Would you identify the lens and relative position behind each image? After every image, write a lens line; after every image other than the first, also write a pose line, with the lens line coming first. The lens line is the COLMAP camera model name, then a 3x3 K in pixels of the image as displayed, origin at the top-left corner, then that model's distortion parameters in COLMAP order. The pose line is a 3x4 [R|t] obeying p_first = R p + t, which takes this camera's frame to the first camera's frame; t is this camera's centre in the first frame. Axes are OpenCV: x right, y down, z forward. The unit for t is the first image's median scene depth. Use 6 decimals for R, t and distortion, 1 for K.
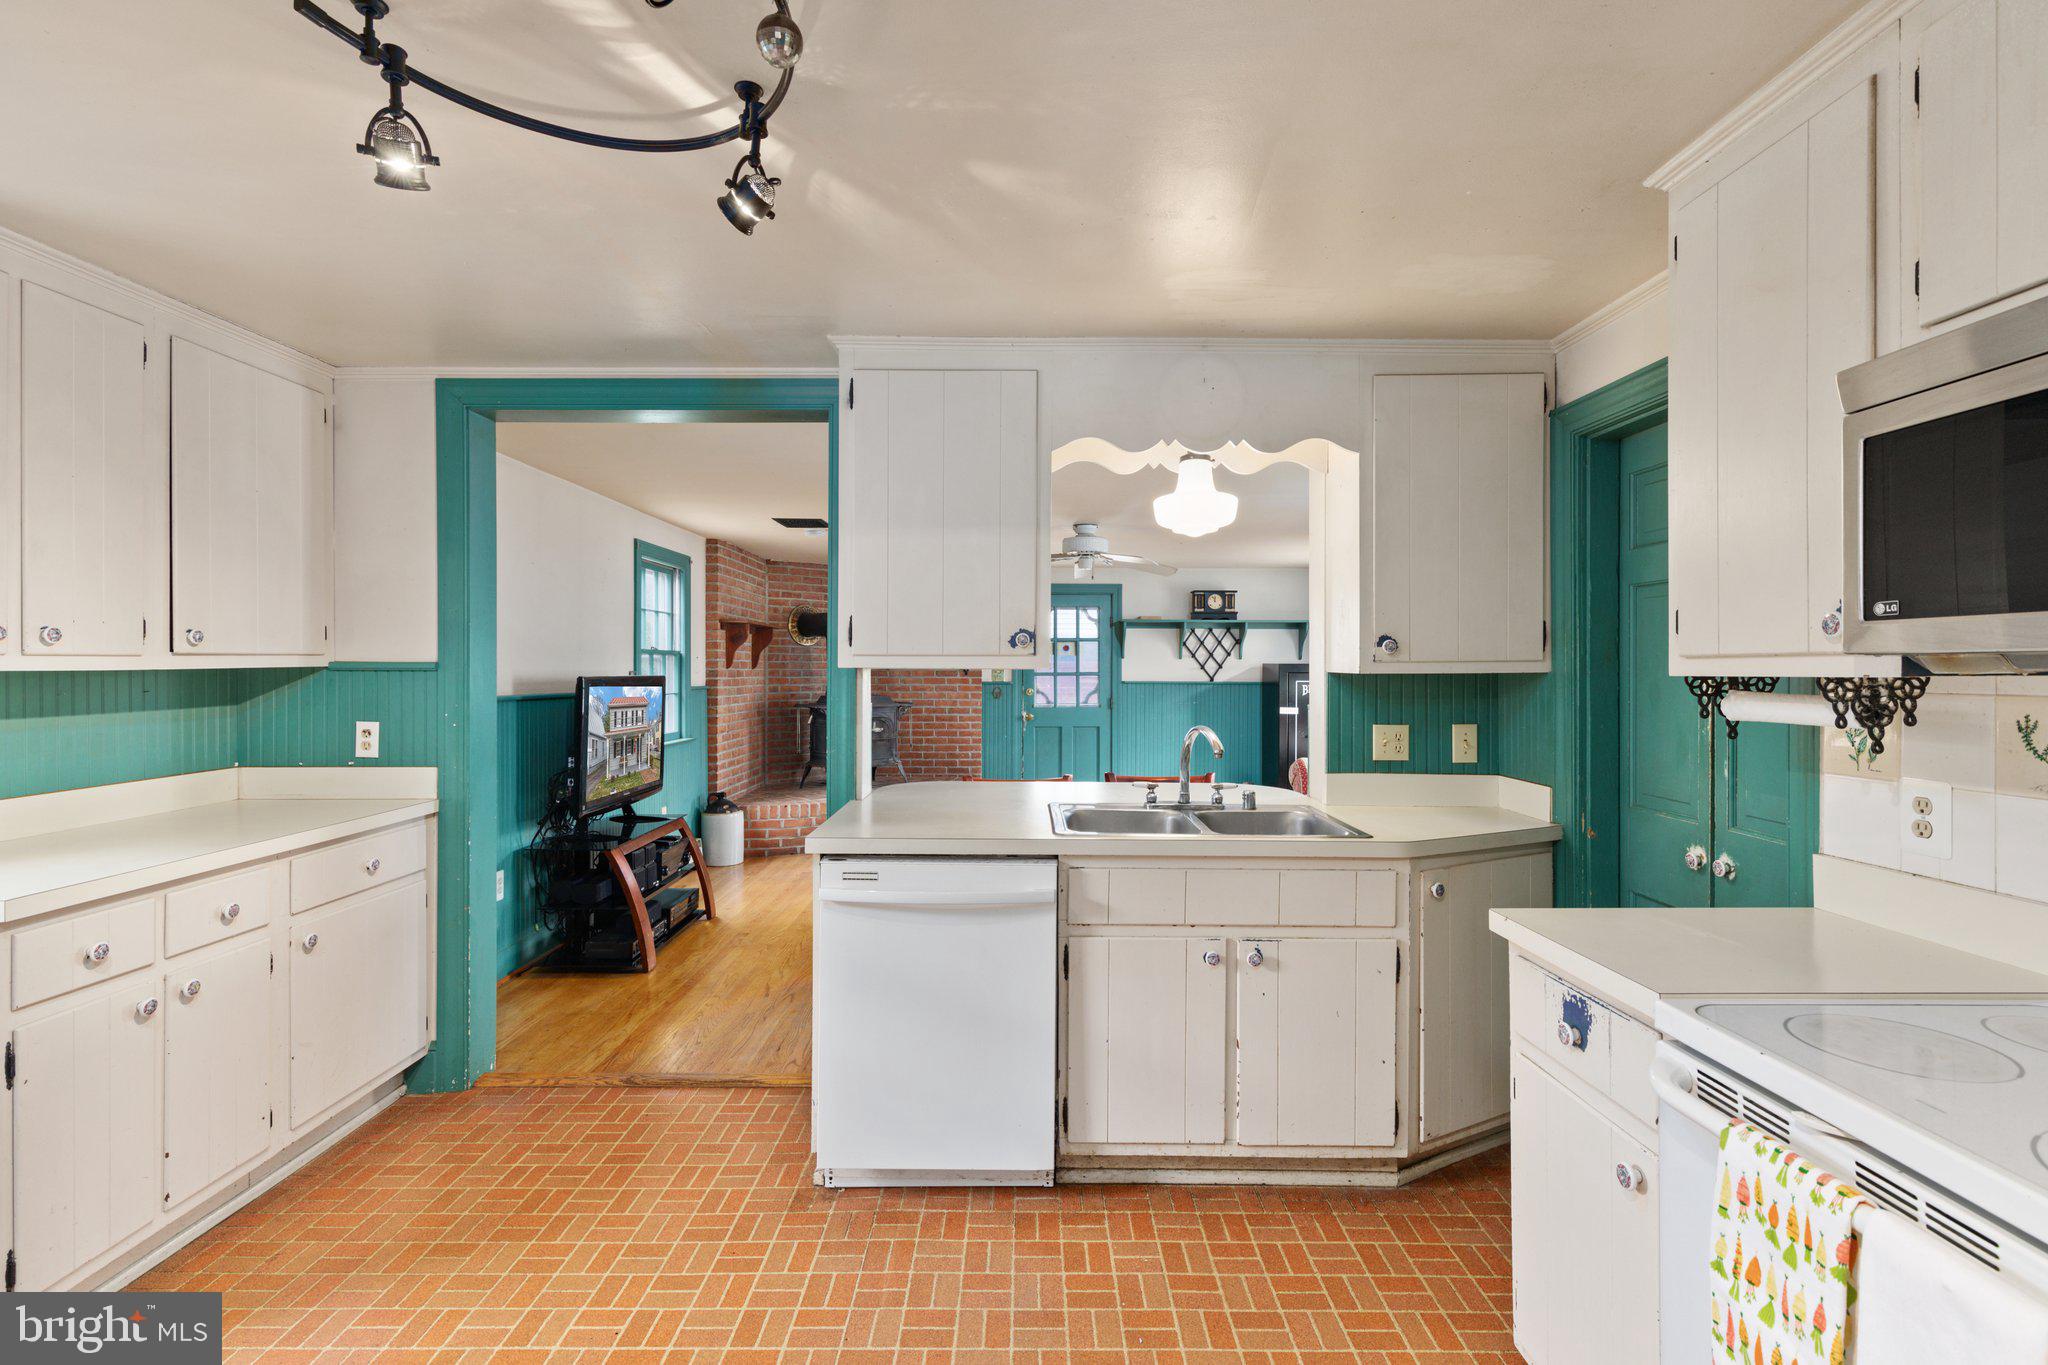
lens RADIAL K [[920.7, 0, 1008.1], [0, 920.7, 671.3], [0, 0, 1]] dist [0.001536, -0.000569]
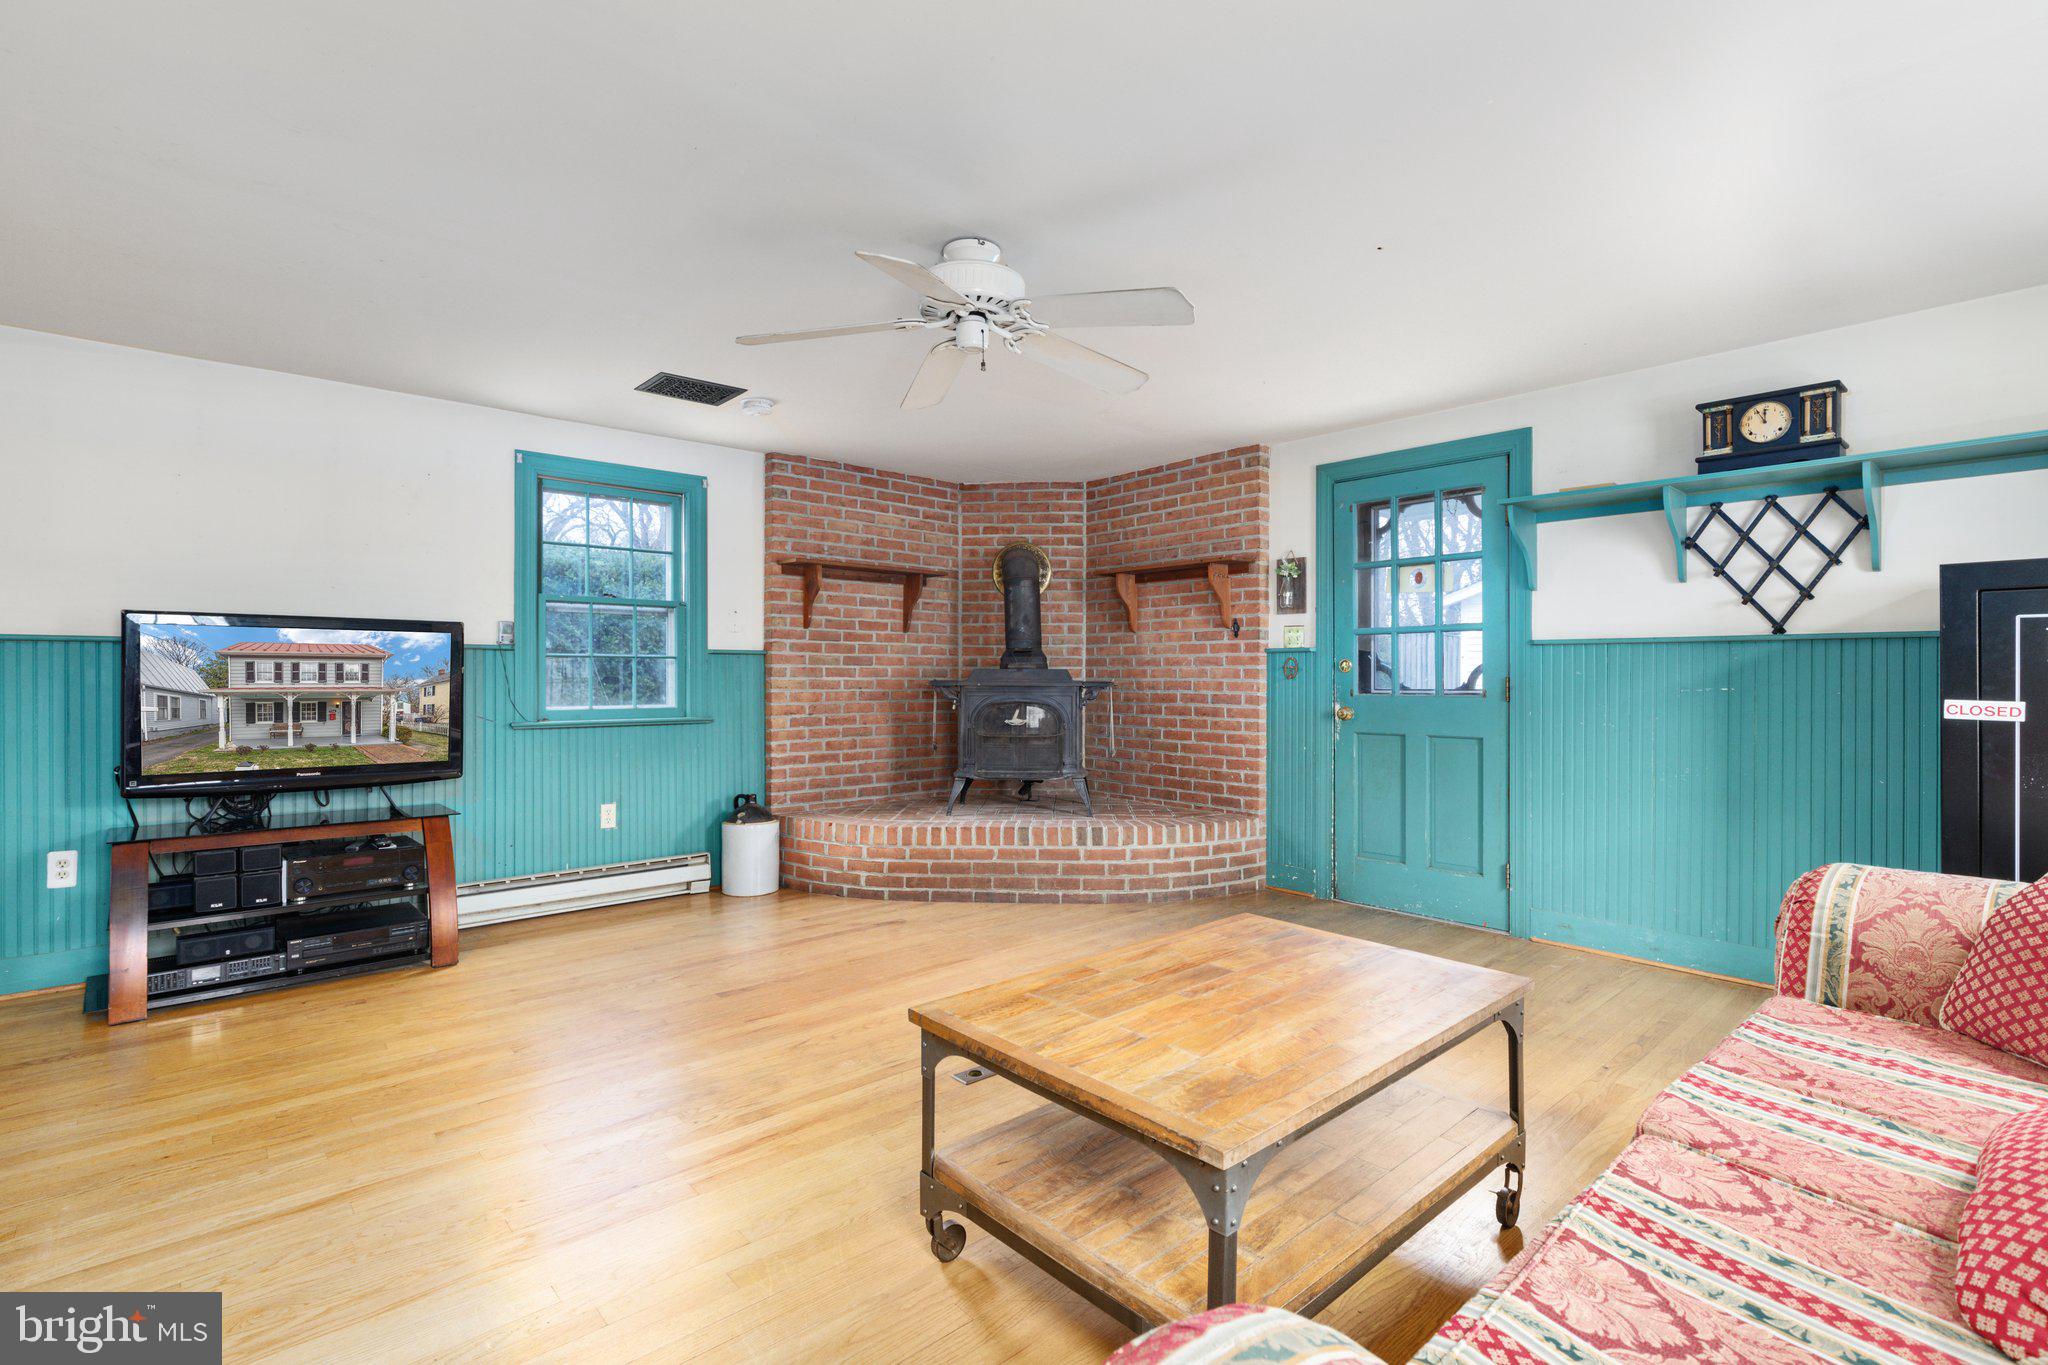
lens RADIAL K [[944.6, 0, 1023.3], [0, 944.6, 677.0], [0, 0, 1]] dist [0.000828, -0.000655]
pose [[0.671335, -0.000637, -0.741154, 0.319689], [-0.000995, 0.999998, -0.001761, 0.031800], [0.741154, 0.001919, 0.671333, 0.533336]]
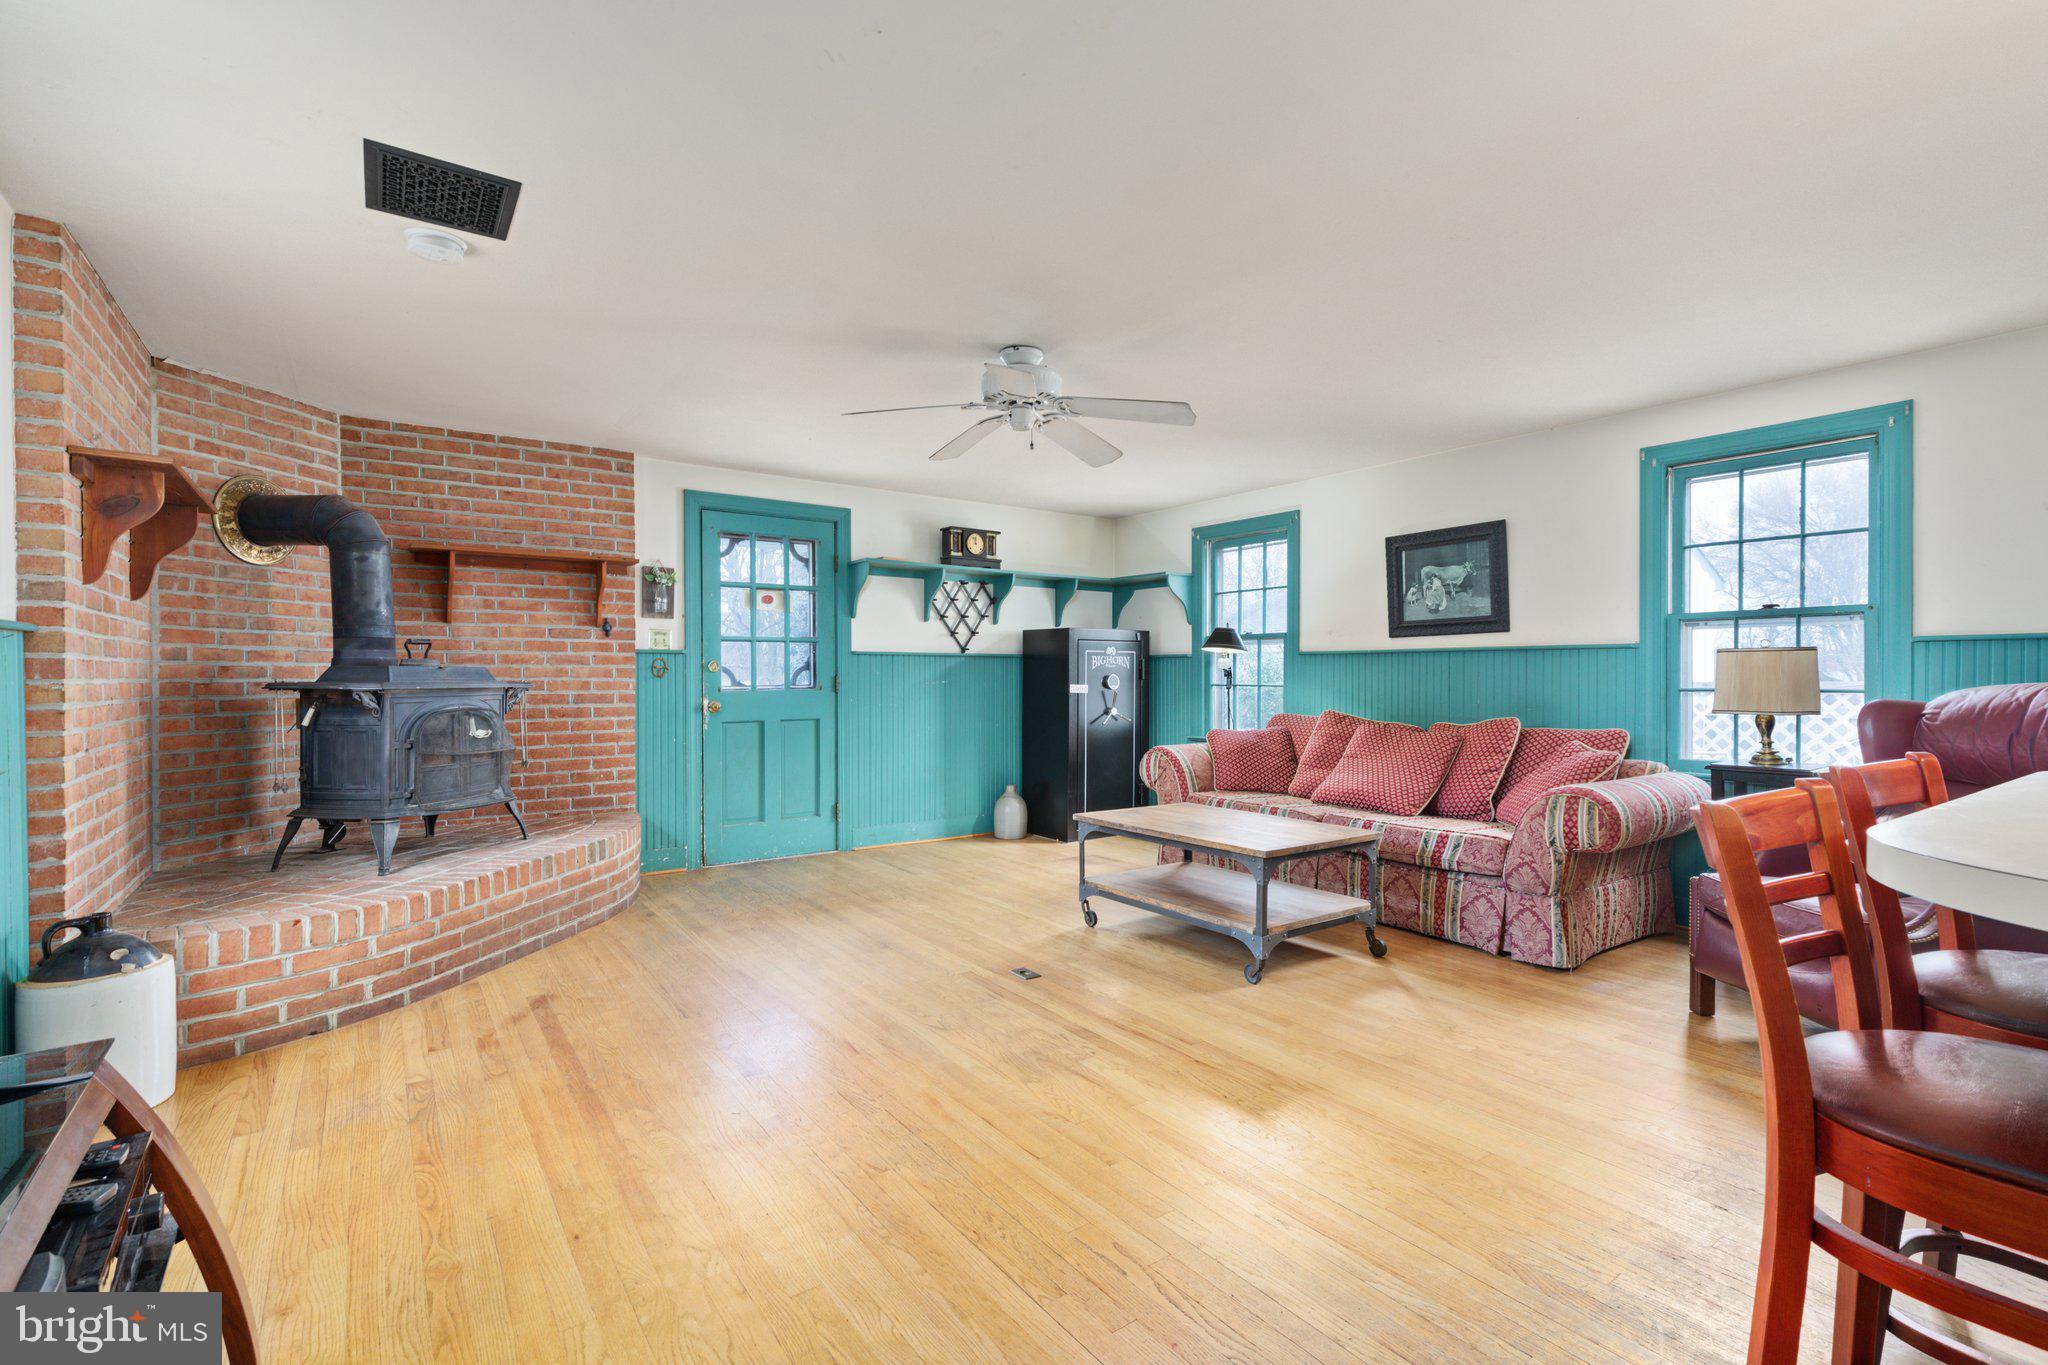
lens RADIAL K [[920.7, 0, 1028.3], [0, 920.7, 681.9], [0, 0, 1]] dist [0.001536, -0.000569]
pose [[0.804486, -0.006605, 0.593935, -0.186908], [0.003213, 0.999972, 0.006769, 0.031046], [-0.593963, -0.003537, 0.804485, 0.396822]]
